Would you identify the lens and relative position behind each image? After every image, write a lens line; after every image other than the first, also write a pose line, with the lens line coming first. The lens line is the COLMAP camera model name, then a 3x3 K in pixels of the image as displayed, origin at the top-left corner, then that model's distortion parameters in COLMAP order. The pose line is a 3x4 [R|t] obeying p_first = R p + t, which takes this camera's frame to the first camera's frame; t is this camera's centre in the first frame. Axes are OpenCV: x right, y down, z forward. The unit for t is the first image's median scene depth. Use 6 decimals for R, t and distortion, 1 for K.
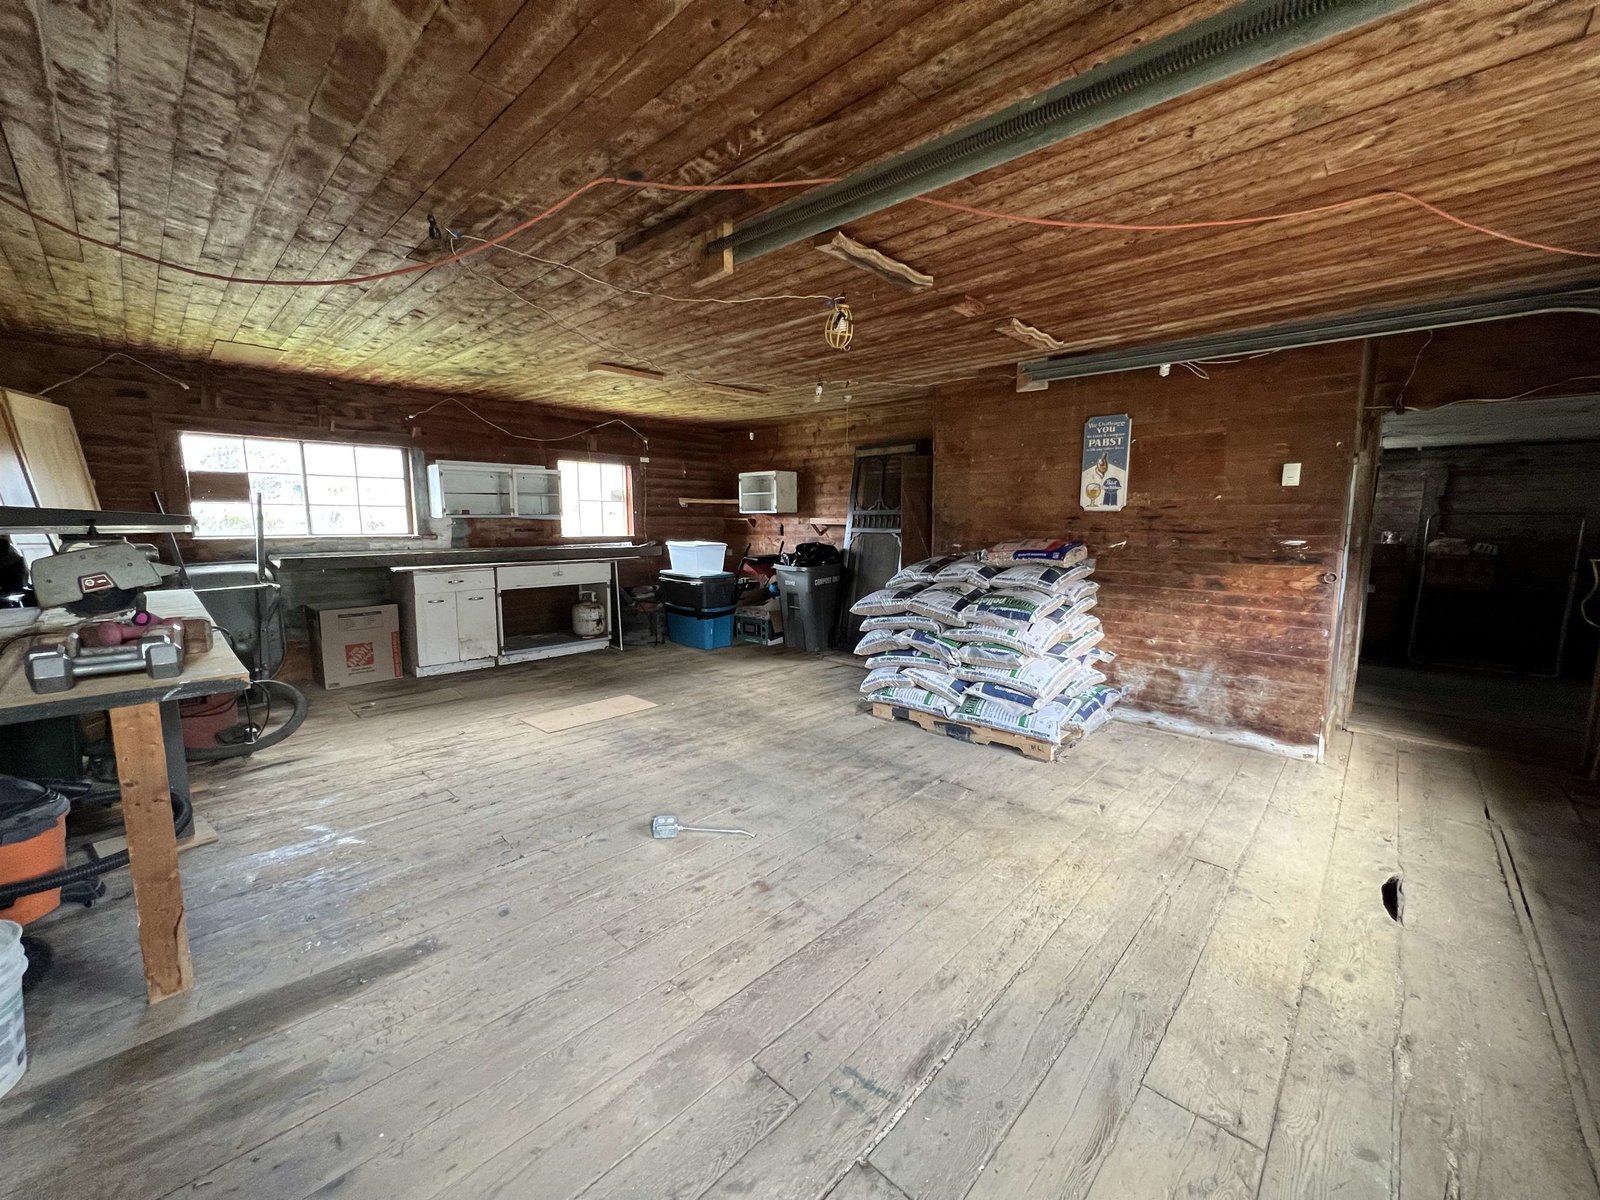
lens RADIAL K [[638.5, 0, 804.7], [0, 638.5, 602.6], [0, 0, 1]] dist [0.000972, 0.000109]
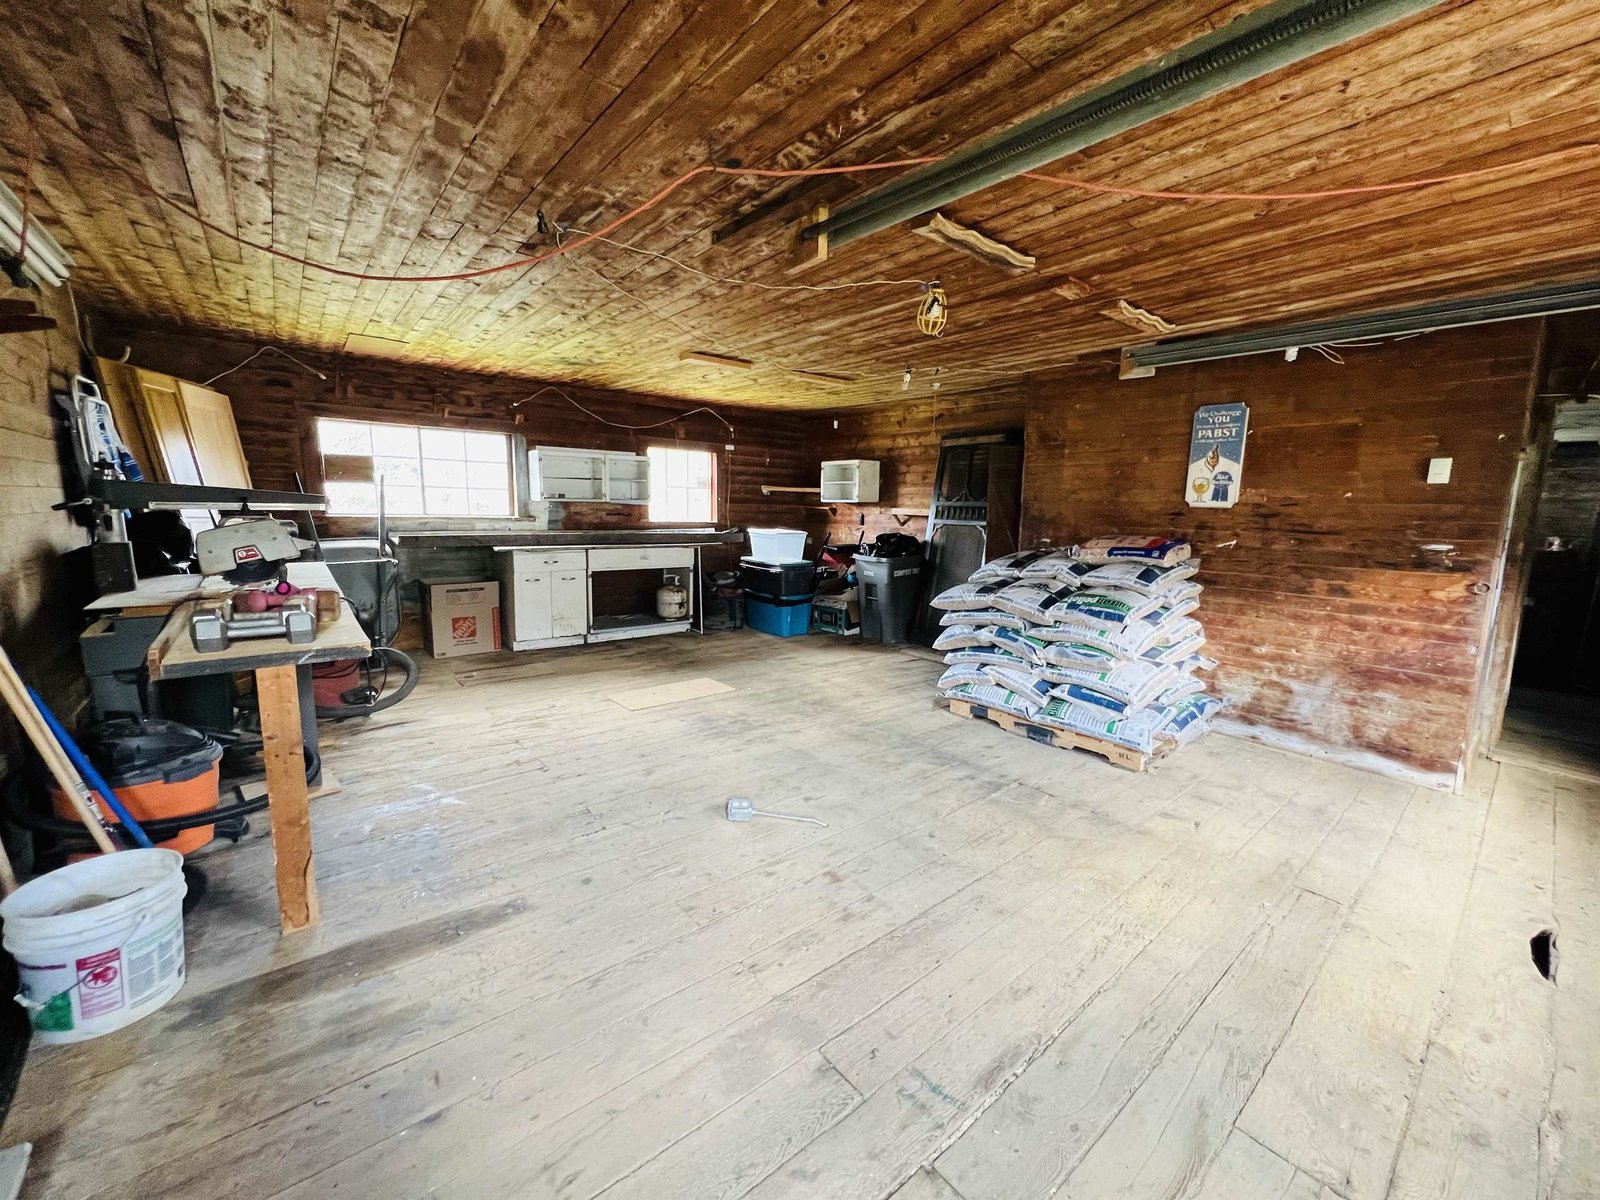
lens RADIAL K [[638.5, 0, 805.2], [0, 638.5, 602.5], [0, 0, 1]] dist [0.000972, 0.000109]
pose [[0.992337, 0.037777, -0.117647, -0.008213], [-0.035708, 0.999169, 0.019645, -0.003748], [0.118292, -0.015293, 0.992861, 0.007645]]
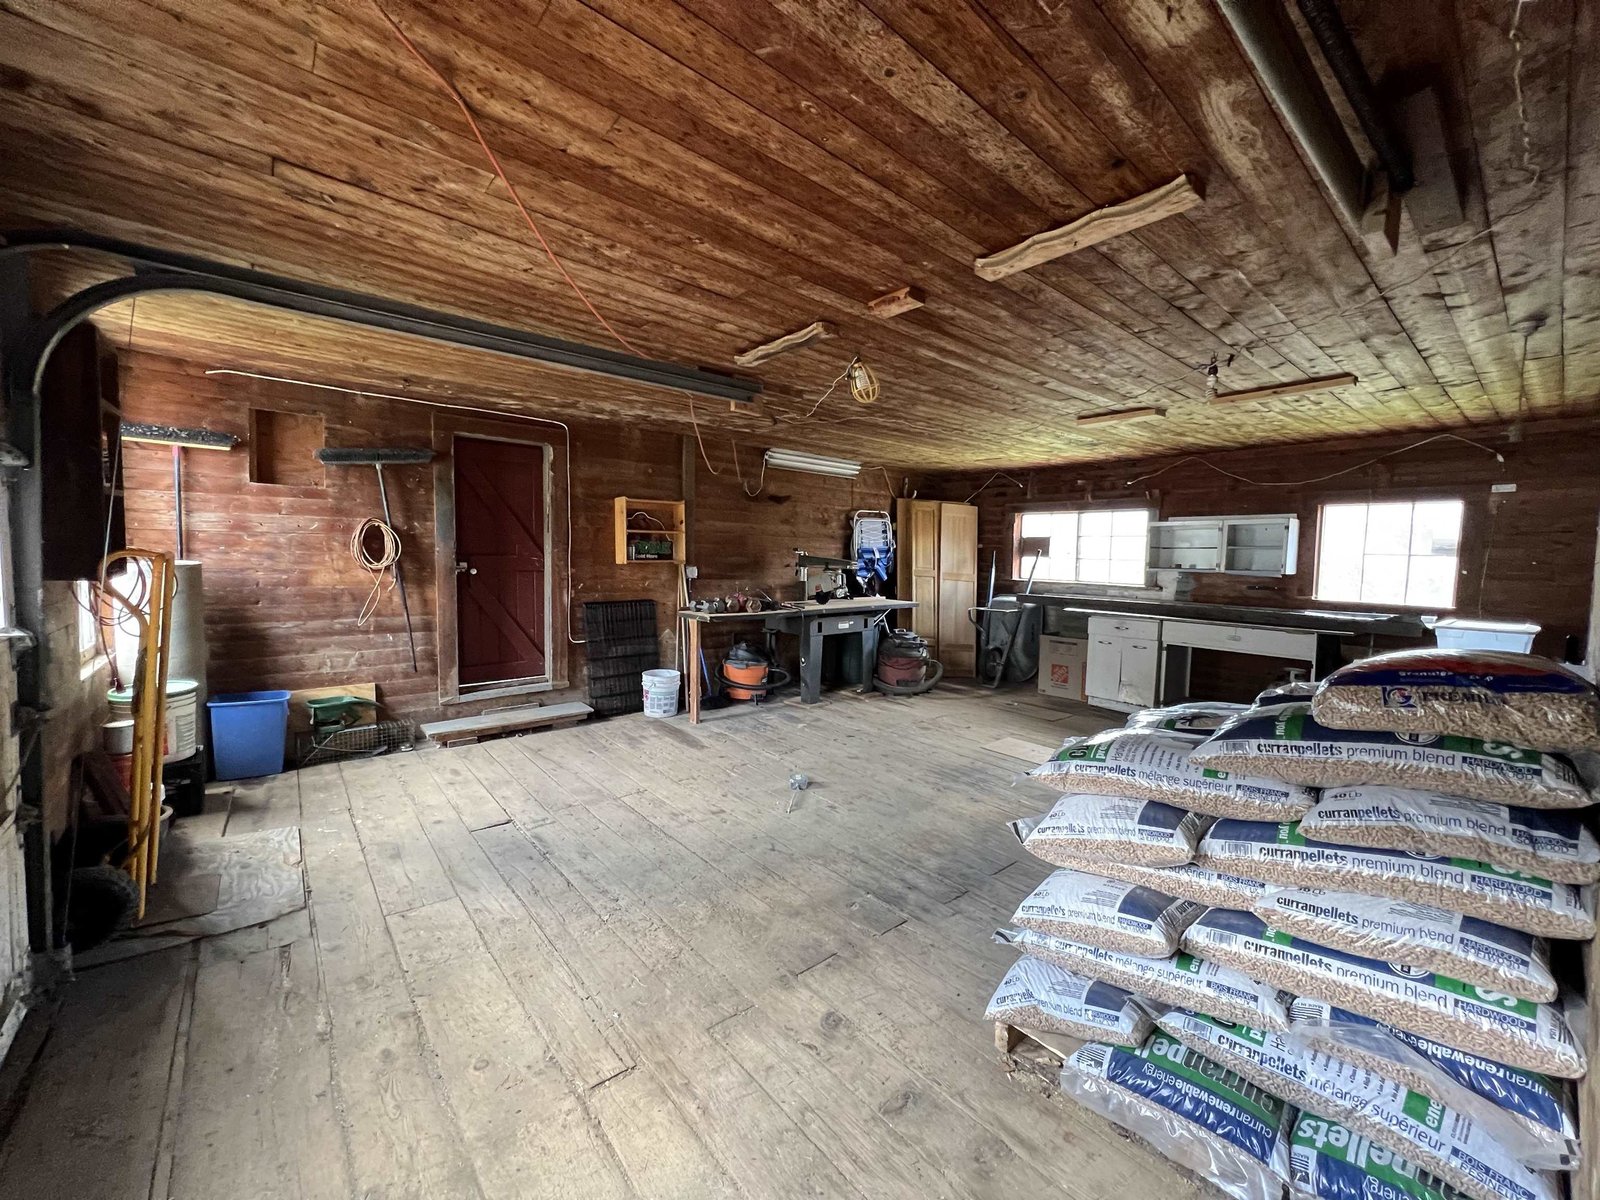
lens RADIAL K [[638.5, 0, 804.5], [0, 638.5, 602.0], [0, 0, 1]] dist [0.000972, 0.000109]
pose [[-0.110823, 0.065568, -0.991675, 1.336547], [-0.160009, 0.983627, 0.082918, -0.179897], [0.980875, 0.167866, -0.098517, 1.270506]]
